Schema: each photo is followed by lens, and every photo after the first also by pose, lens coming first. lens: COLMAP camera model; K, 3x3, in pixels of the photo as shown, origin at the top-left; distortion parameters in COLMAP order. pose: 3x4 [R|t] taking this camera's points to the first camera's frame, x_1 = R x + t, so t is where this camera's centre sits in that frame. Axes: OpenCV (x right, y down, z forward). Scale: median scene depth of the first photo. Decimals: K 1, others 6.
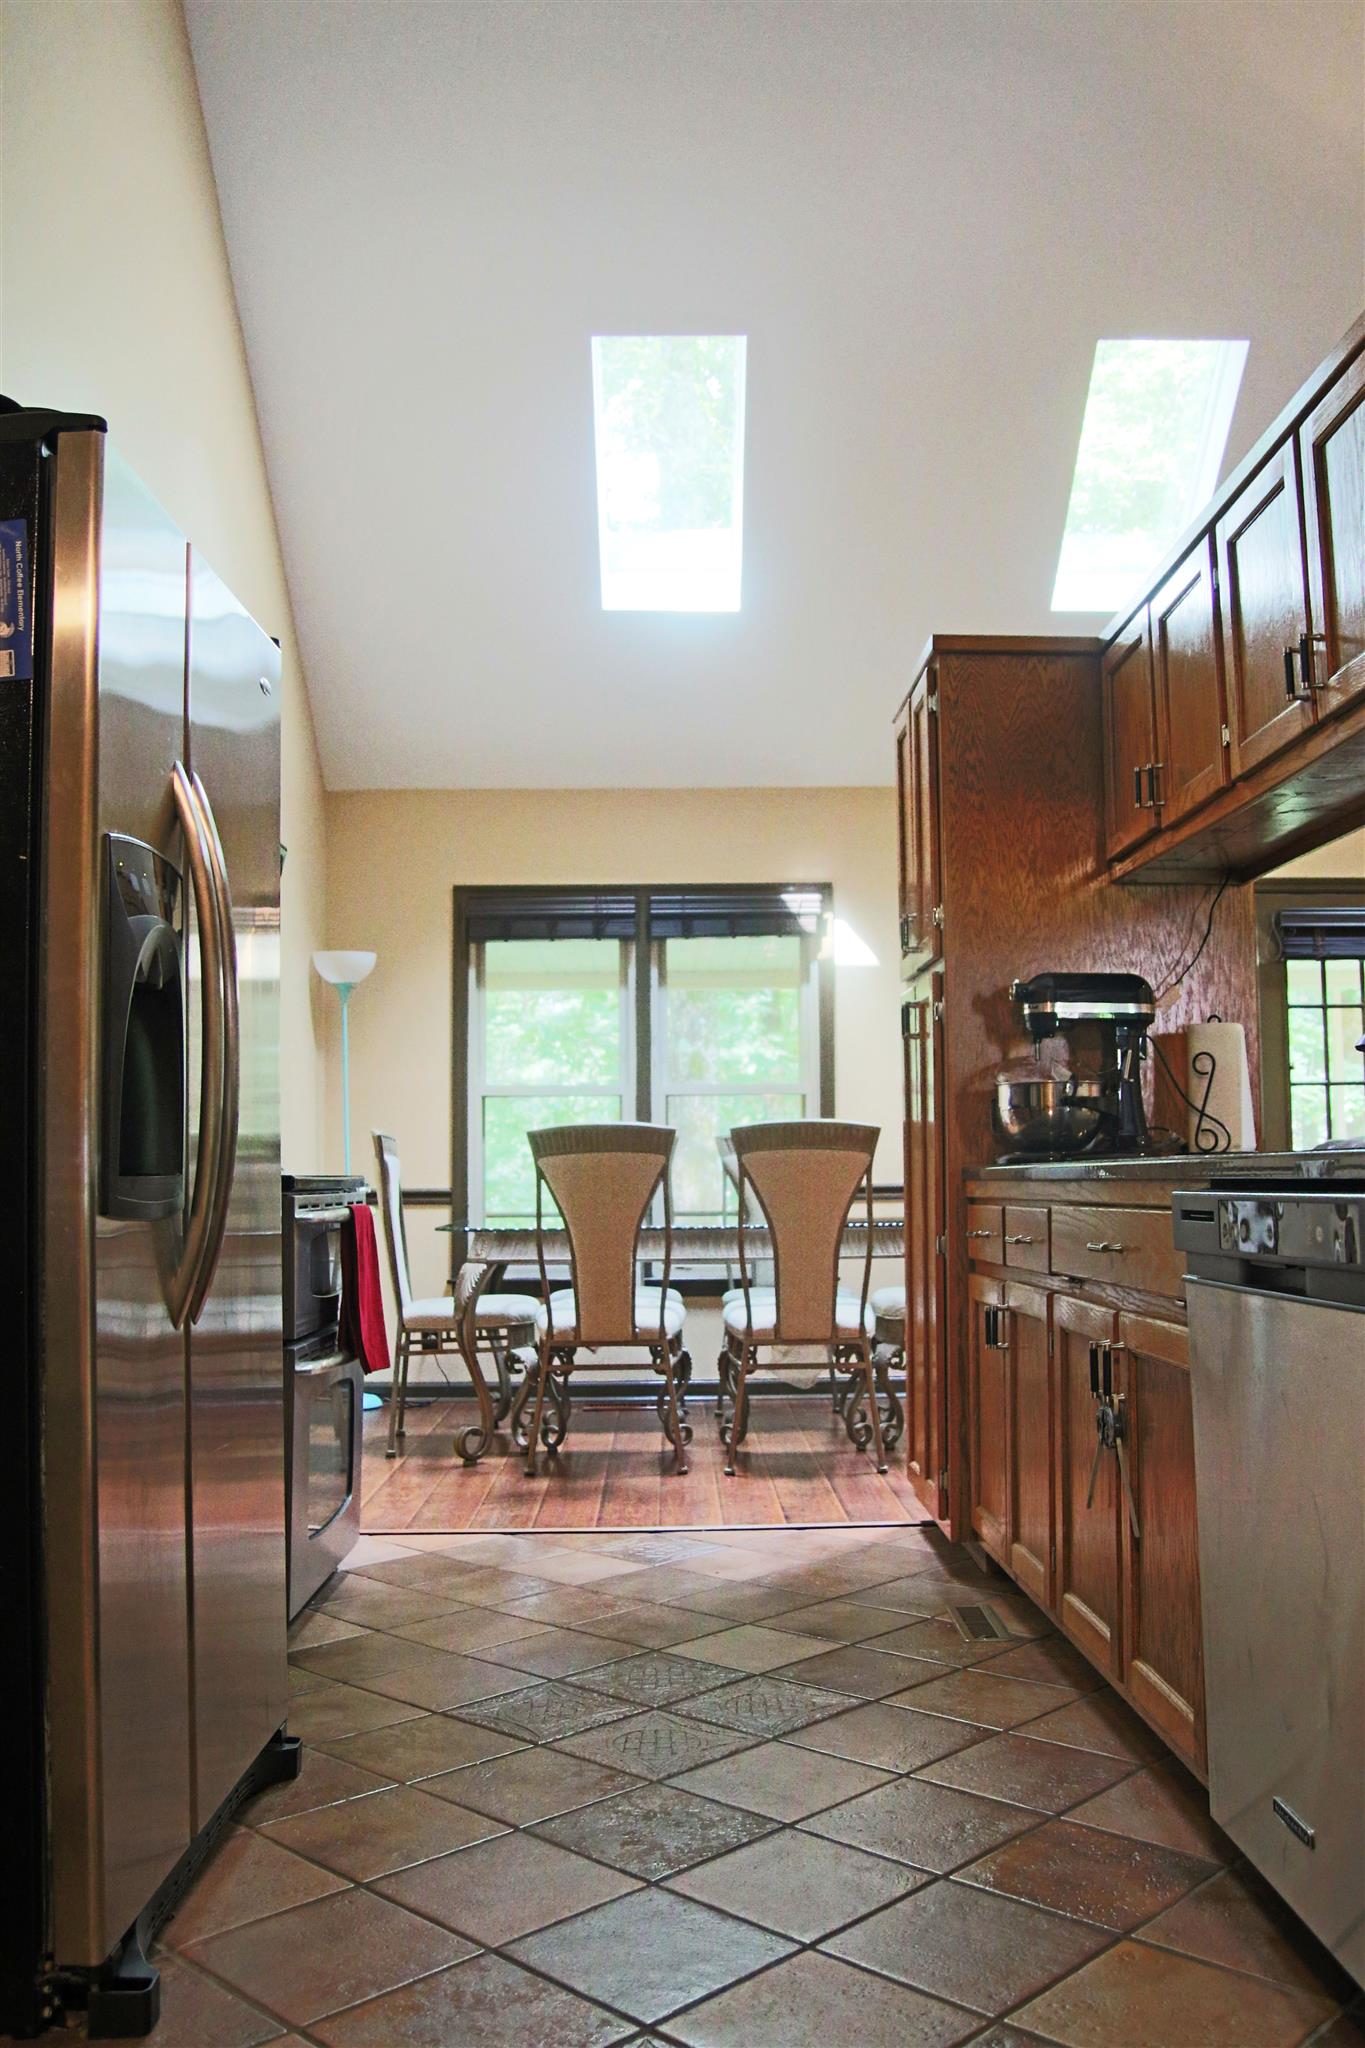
lens RADIAL K [[1722.0, 0, 672.8], [0, 1722.0, 1030.2], [0, 0, 1]] dist [-0.127972, 0.098018]
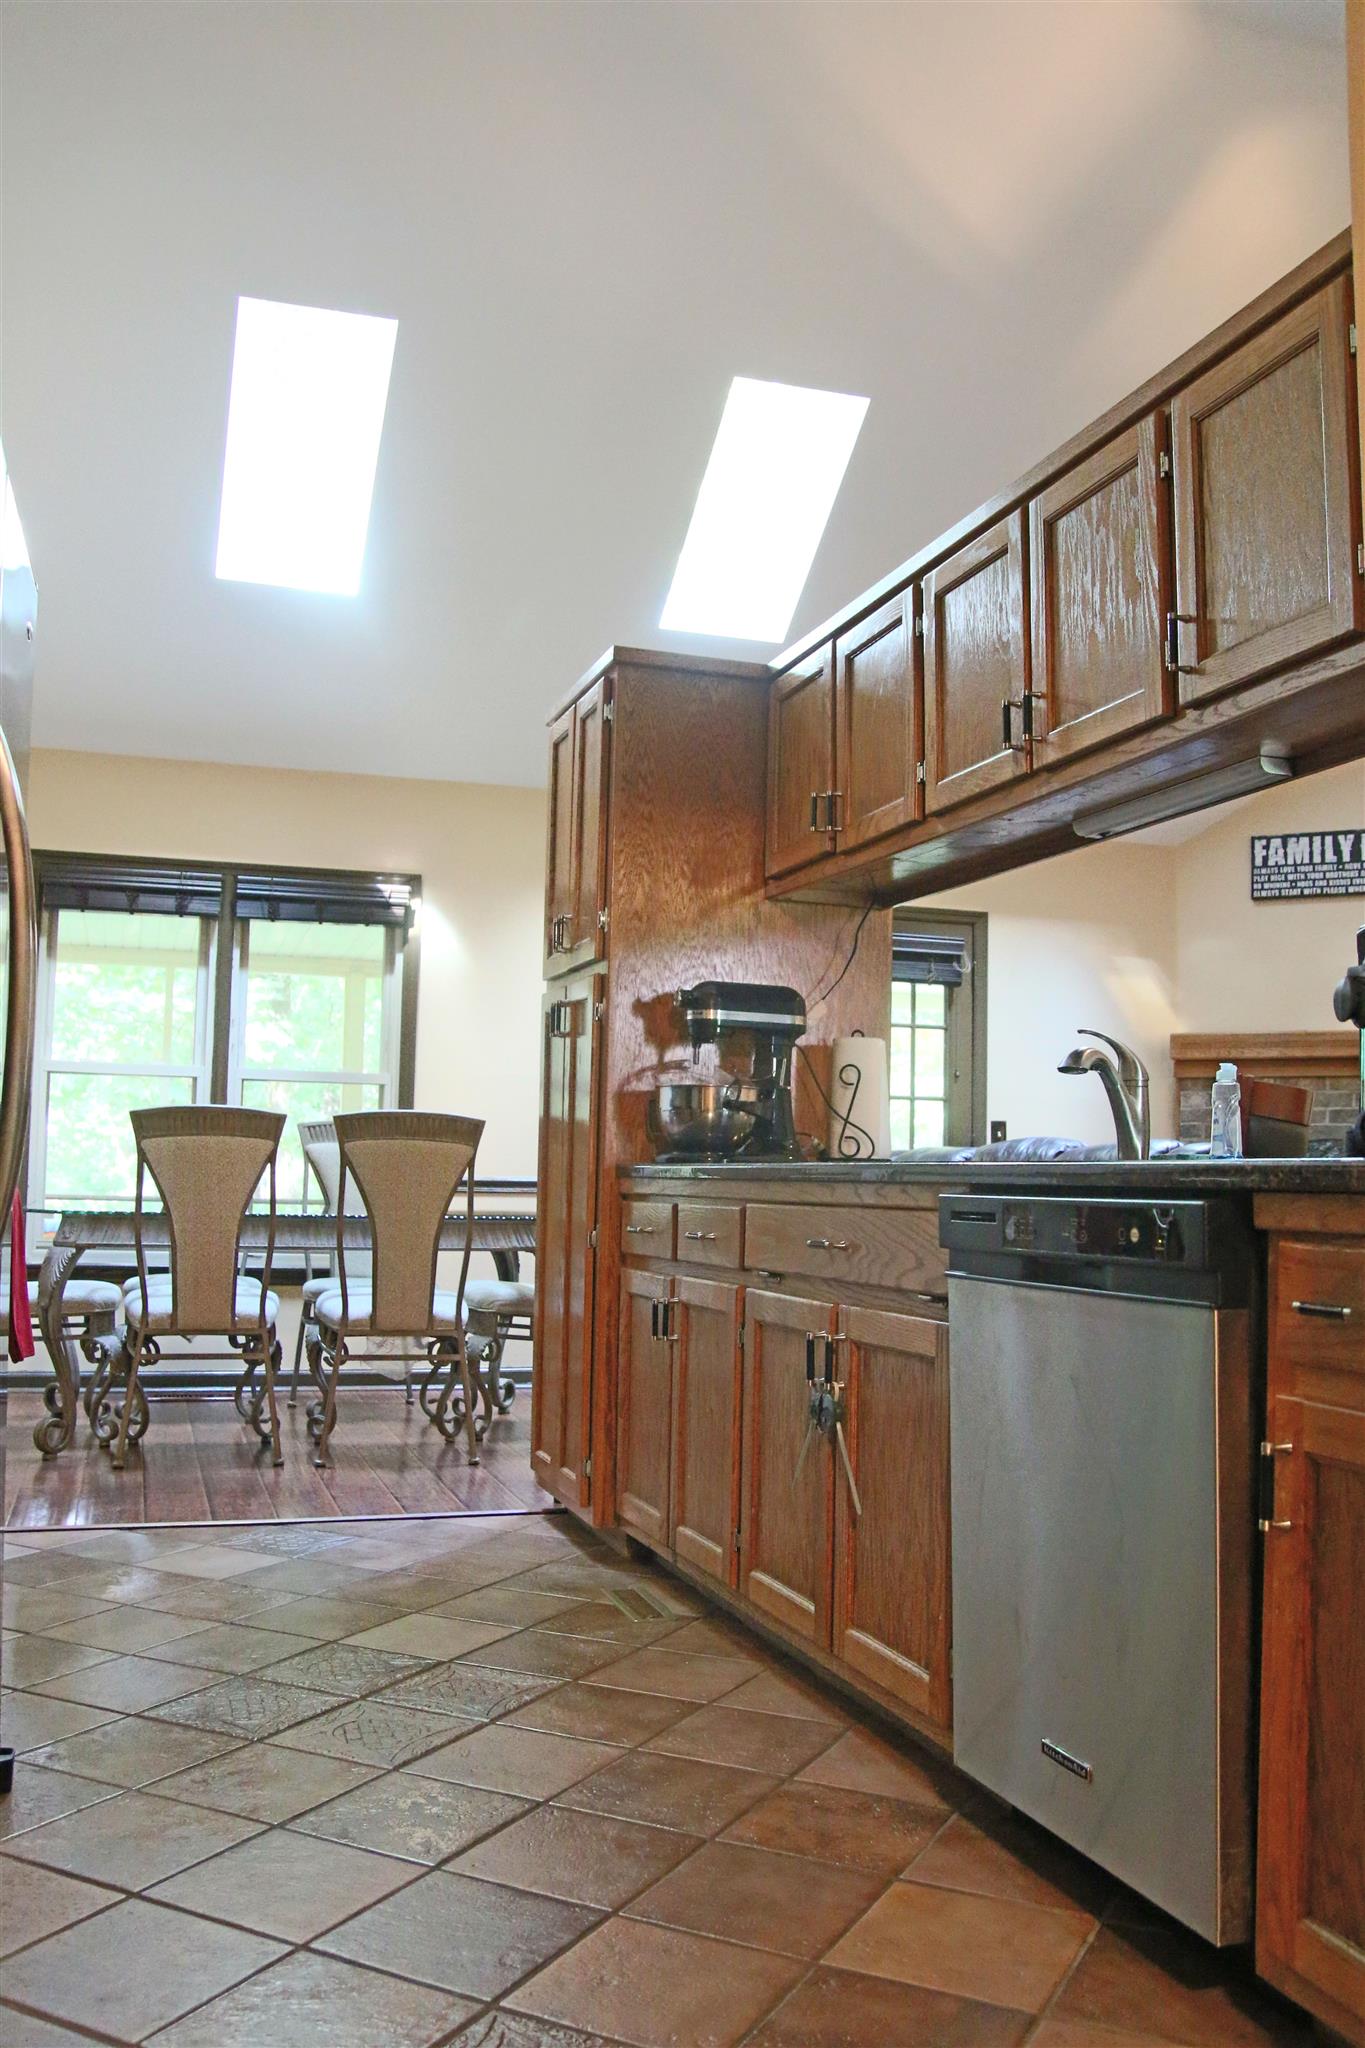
lens RADIAL K [[1722.0, 0, 673.9], [0, 1722.0, 1027.2], [0, 0, 1]] dist [-0.127972, 0.098018]
pose [[0.954853, 0.052778, 0.292352, -0.102573], [-0.053299, 0.998559, -0.006191, 0.002207], [-0.292258, -0.009671, 0.956291, 0.001393]]
